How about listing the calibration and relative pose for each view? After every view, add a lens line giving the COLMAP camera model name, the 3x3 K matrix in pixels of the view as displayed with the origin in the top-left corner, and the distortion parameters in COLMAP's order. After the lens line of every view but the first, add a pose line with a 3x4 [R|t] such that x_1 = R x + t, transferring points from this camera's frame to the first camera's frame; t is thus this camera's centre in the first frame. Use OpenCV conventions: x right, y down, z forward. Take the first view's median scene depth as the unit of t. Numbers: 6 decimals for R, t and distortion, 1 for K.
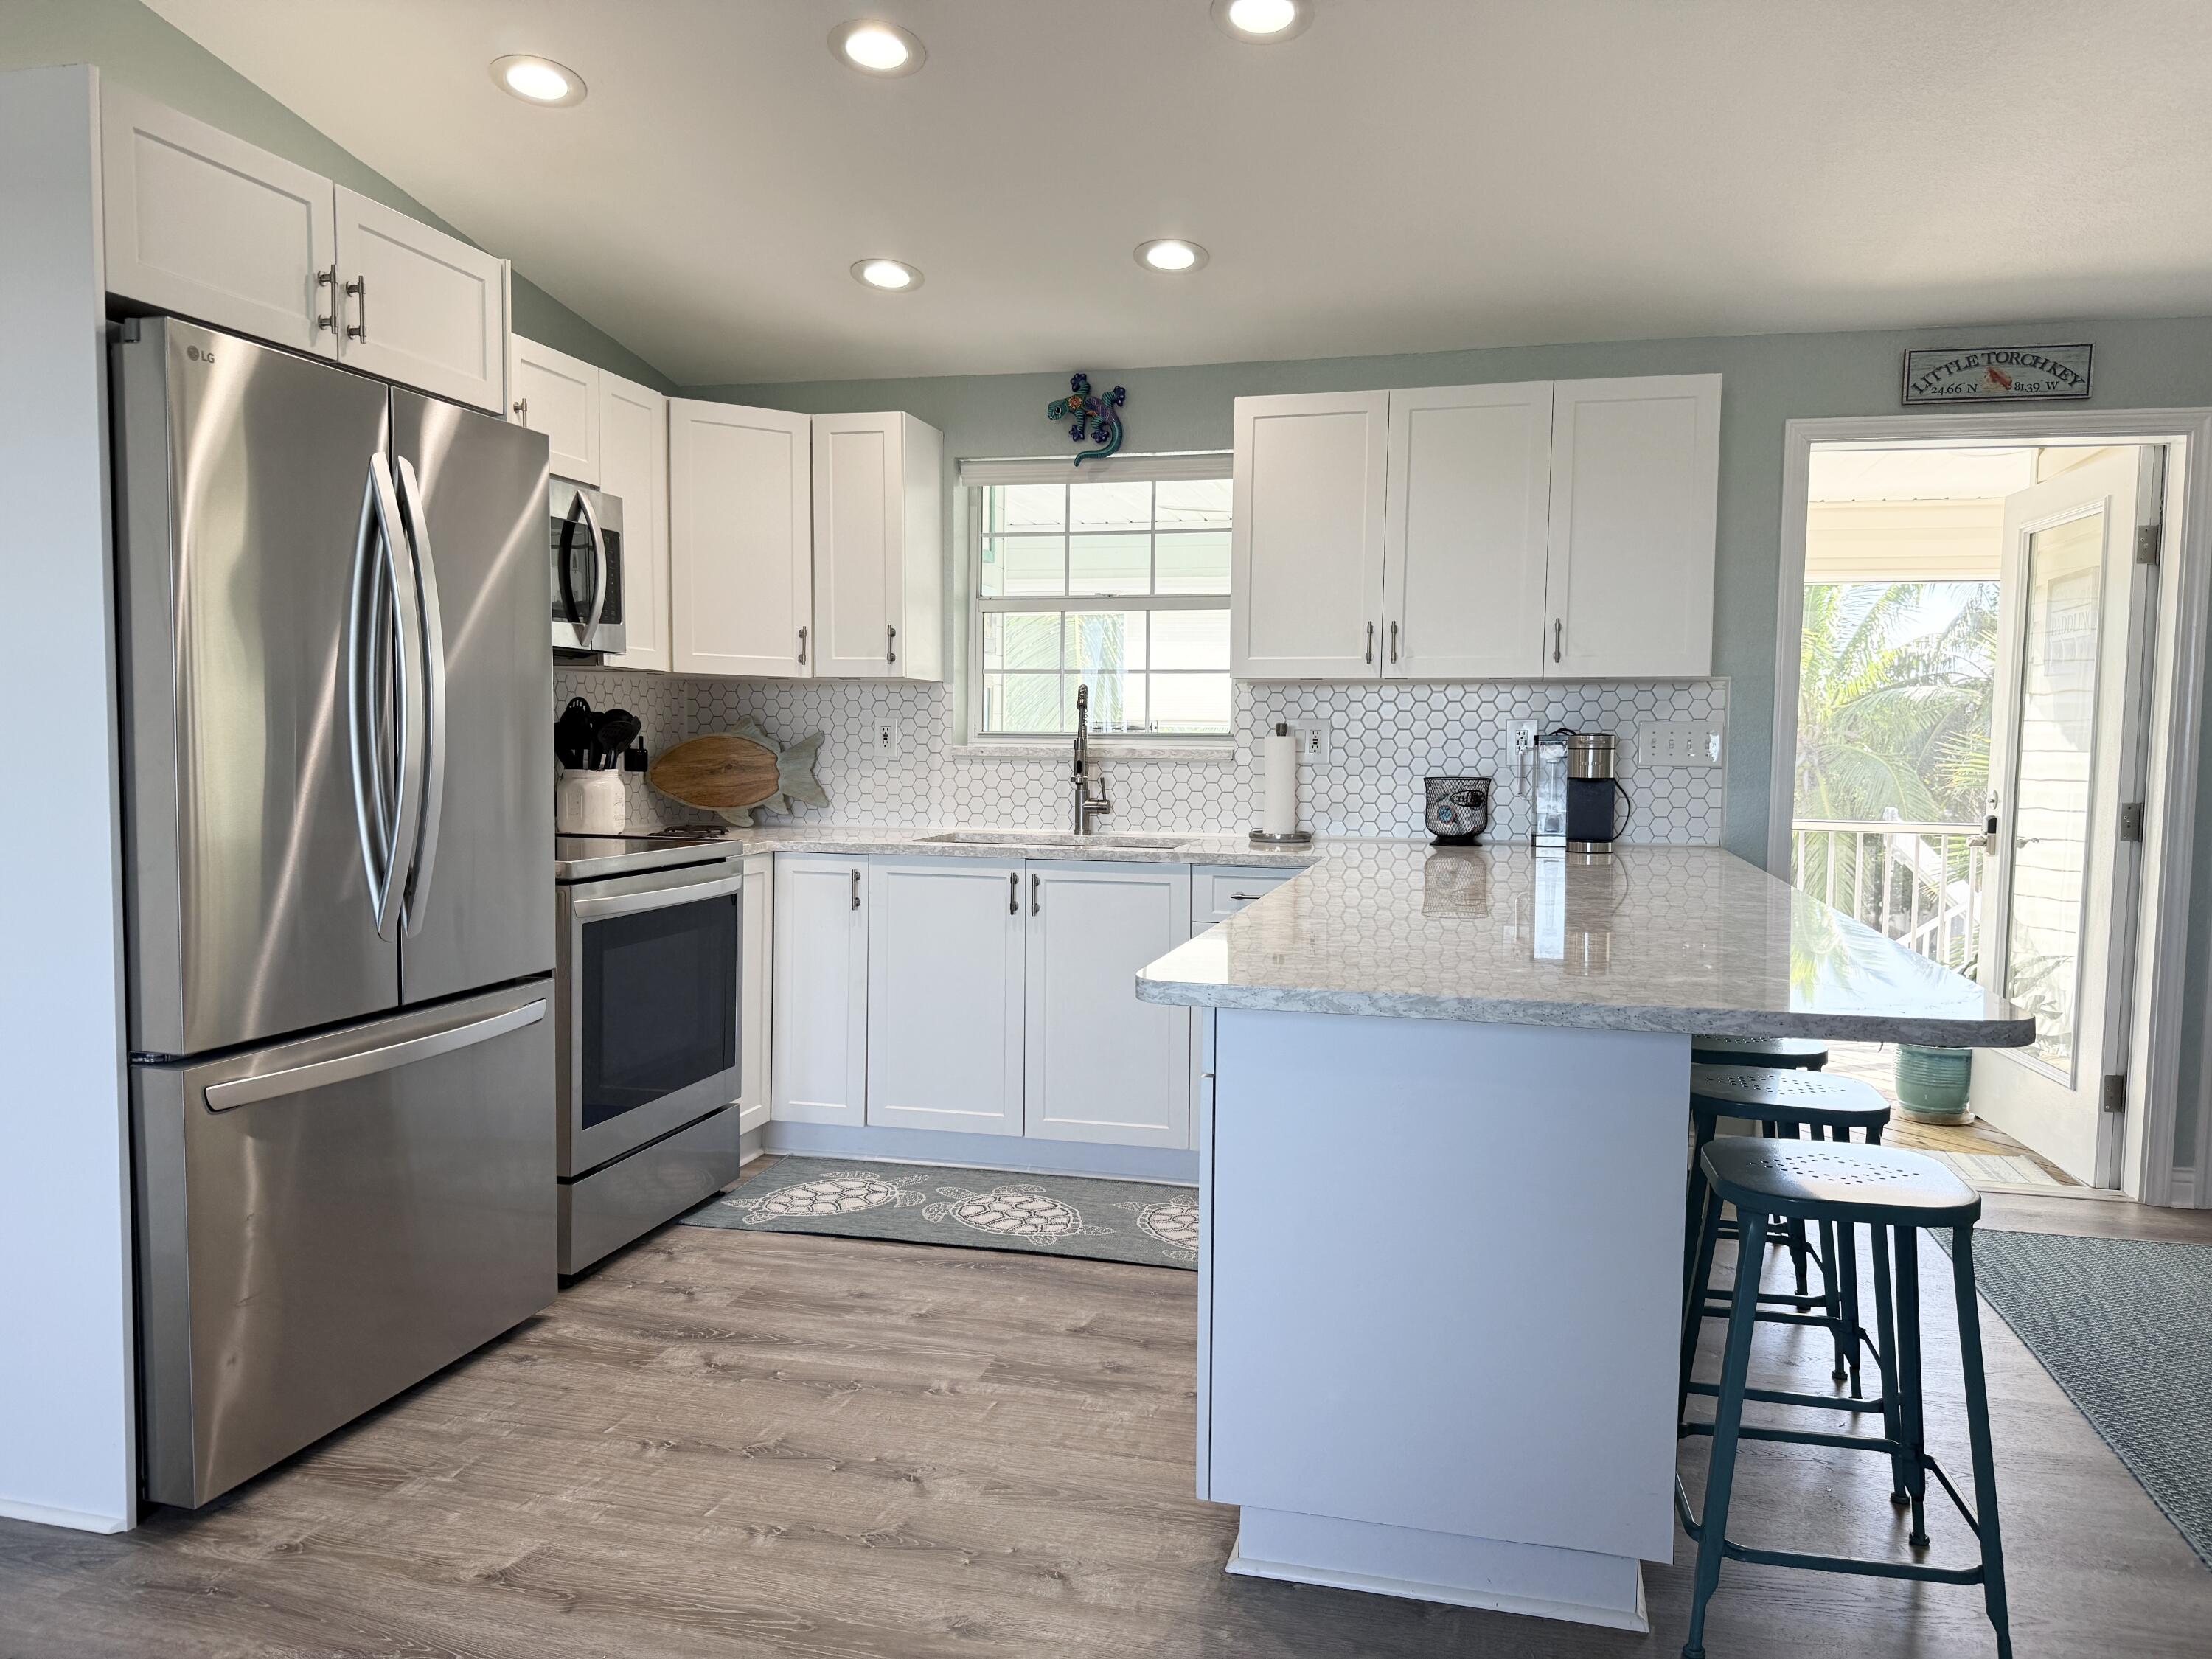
lens RADIAL K [[1540.2, 0, 1119.4], [0, 1540.2, 831.5], [0, 0, 1]] dist [0.195821, -0.399982]
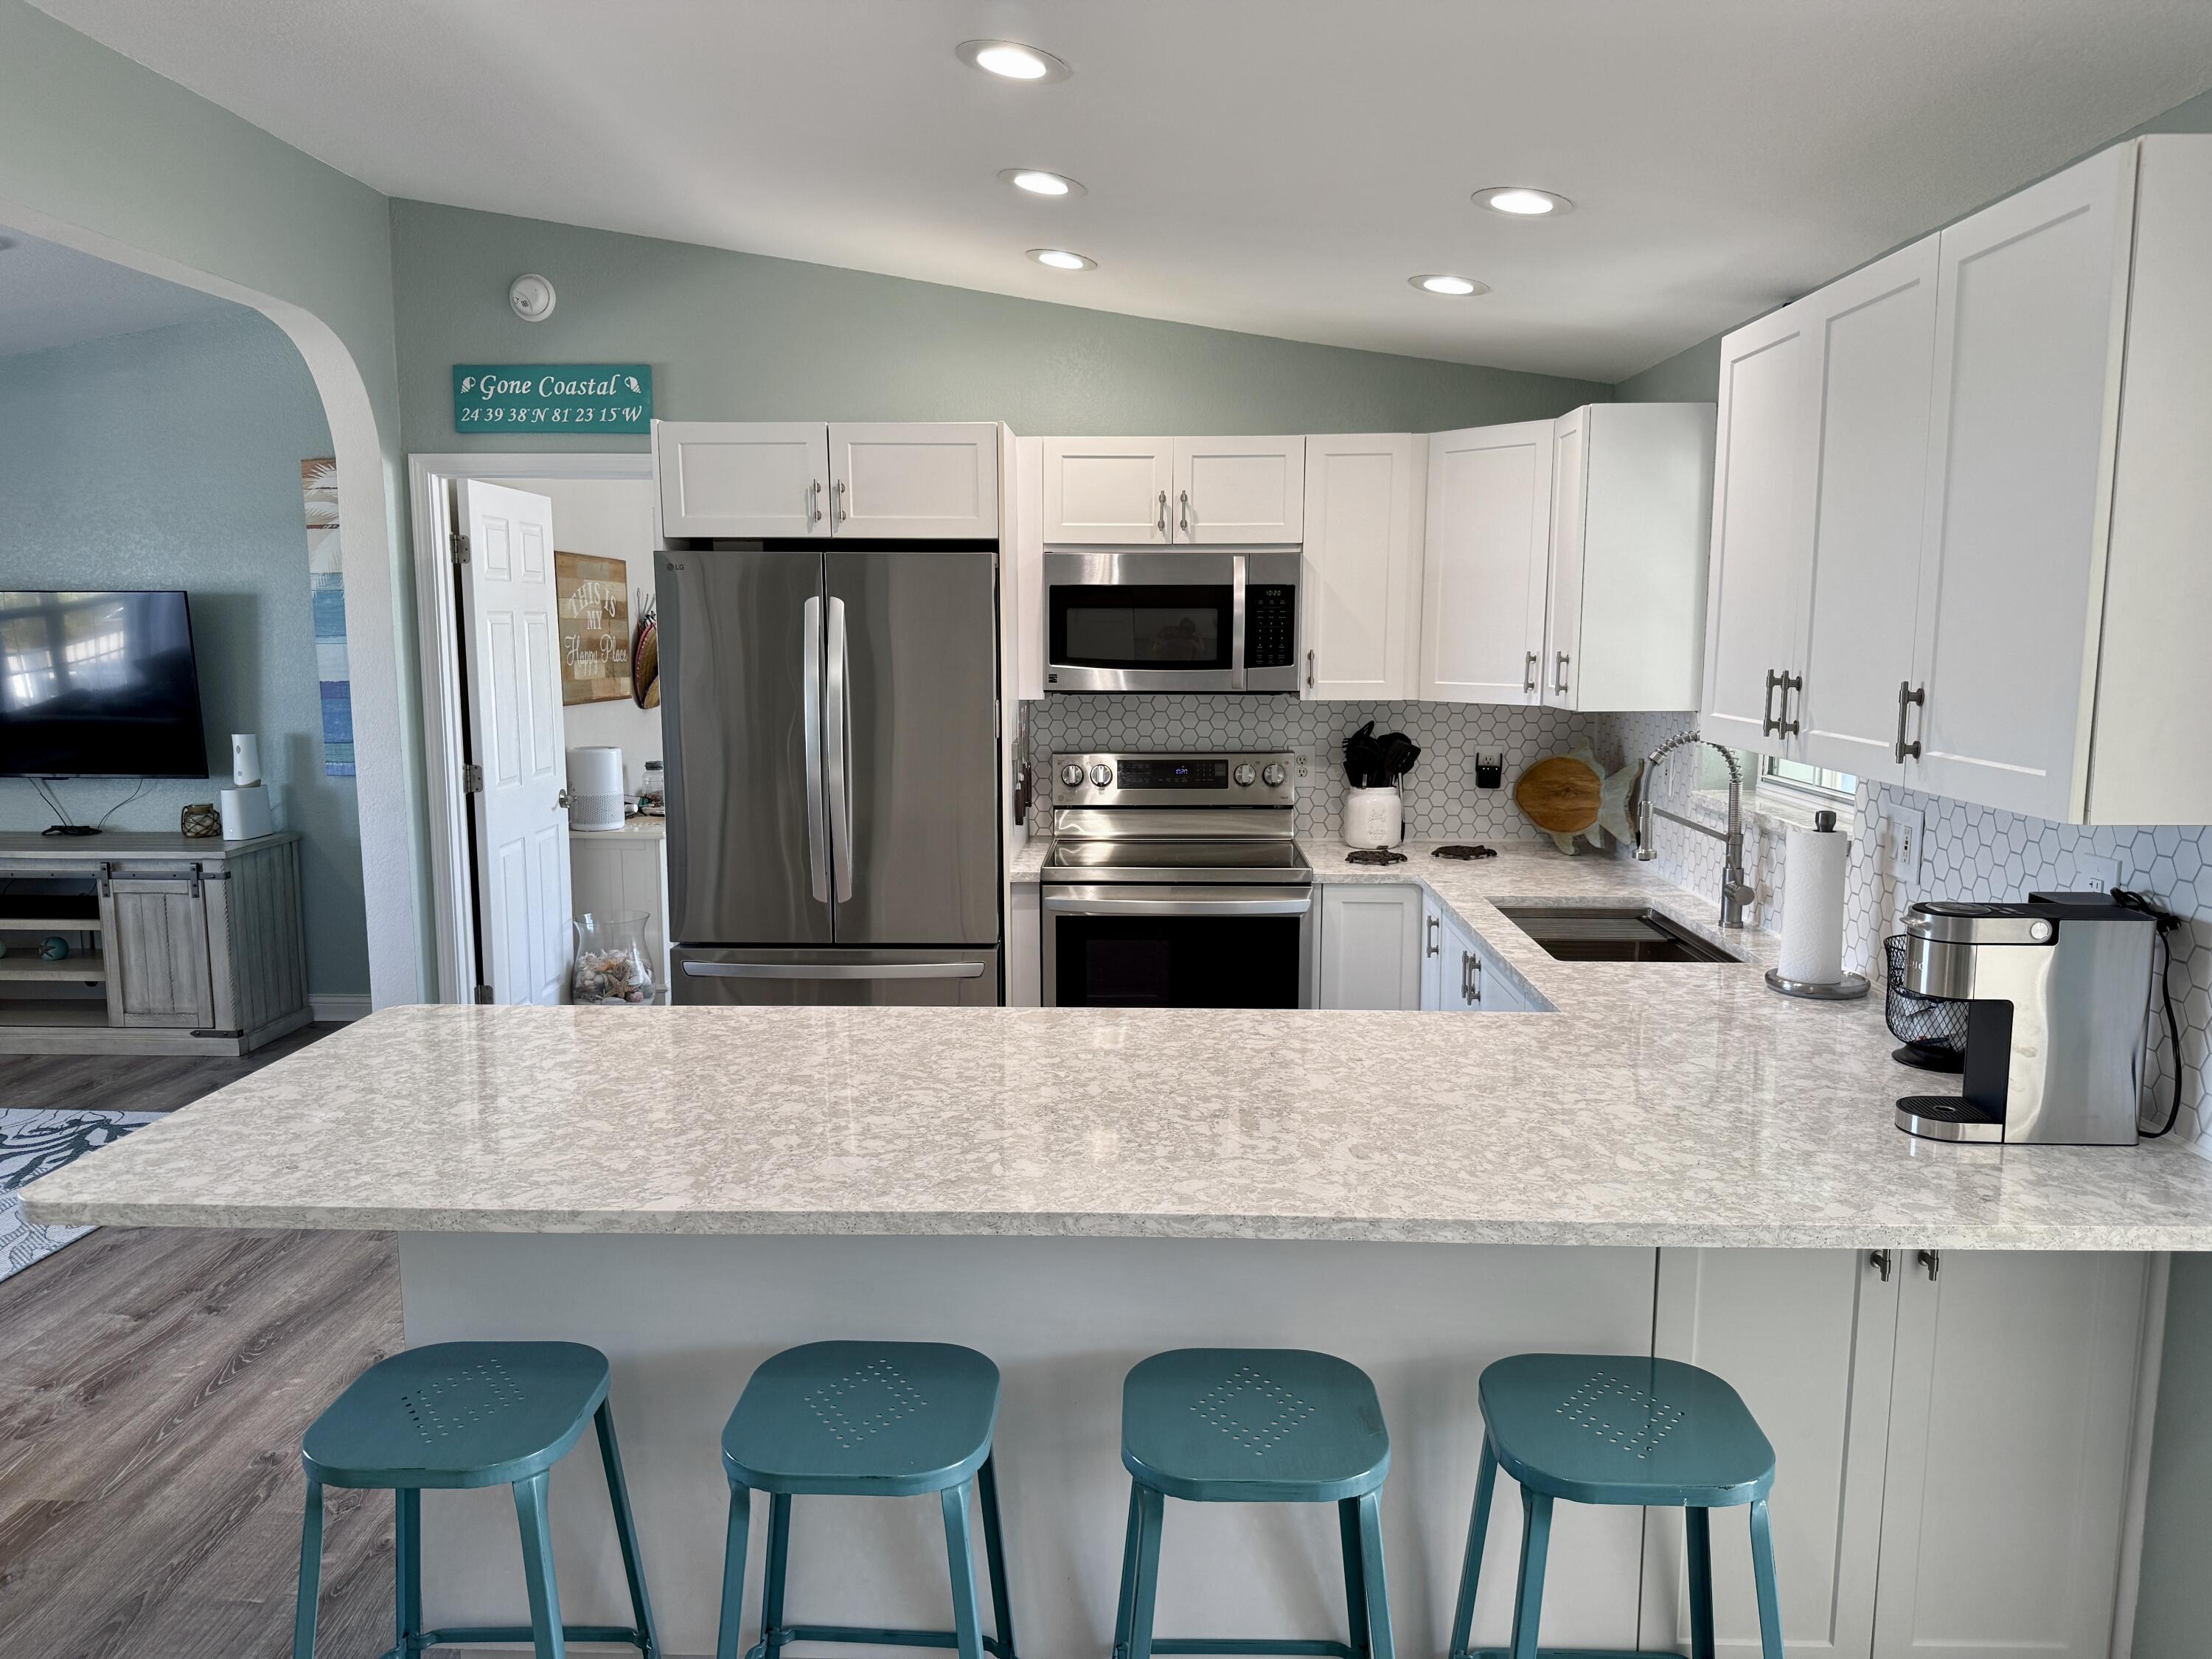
lens RADIAL K [[1546.6, 0, 1109.0], [0, 1546.6, 833.1], [0, 0, 1]] dist [0.129717, -0.222847]
pose [[0.213682, 0.122849, -0.969148, 0.686558], [-0.057233, 0.991932, 0.113118, -0.119315], [0.975225, 0.031296, 0.218989, 0.572124]]
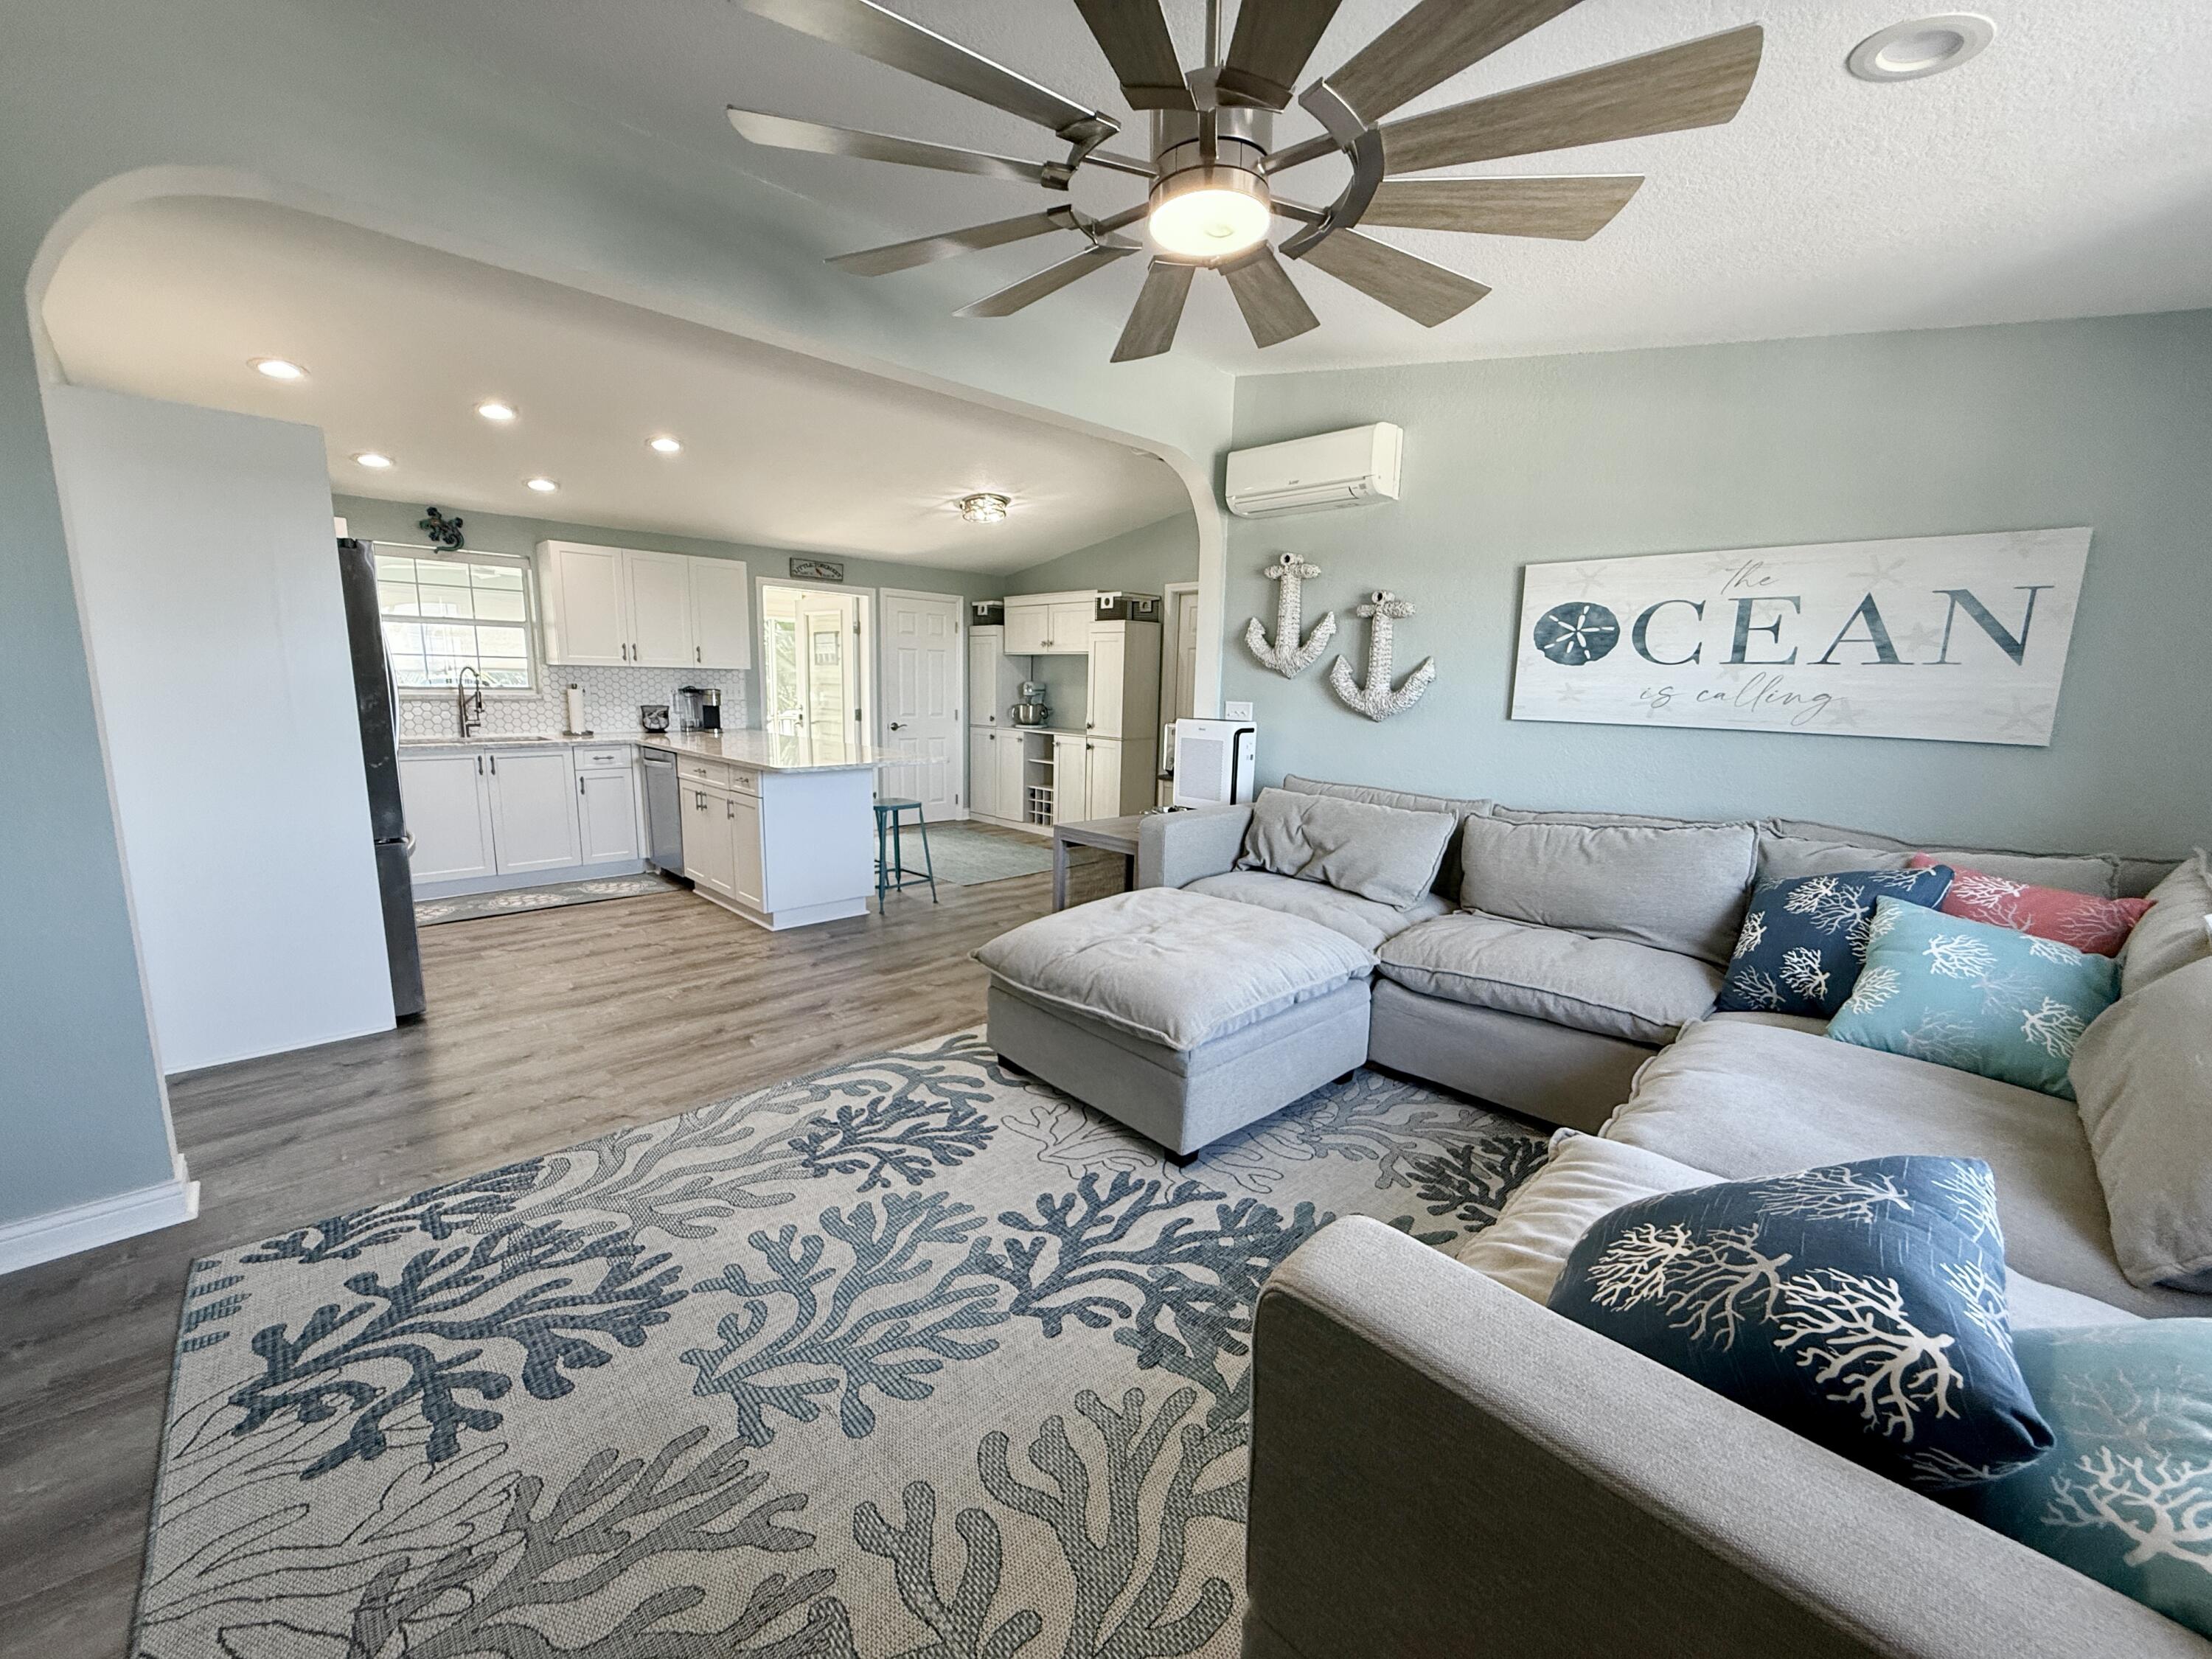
lens RADIAL K [[884.0, 0, 1106.0], [0, 884.0, 829.5], [0, 0, 1]] dist [0.000153, -0.000053]
pose [[0.516324, -0.143984, 0.844203, -0.636716], [0.034213, 0.988446, 0.147660, -0.022772], [-0.855710, -0.047357, 0.515285, -0.371962]]
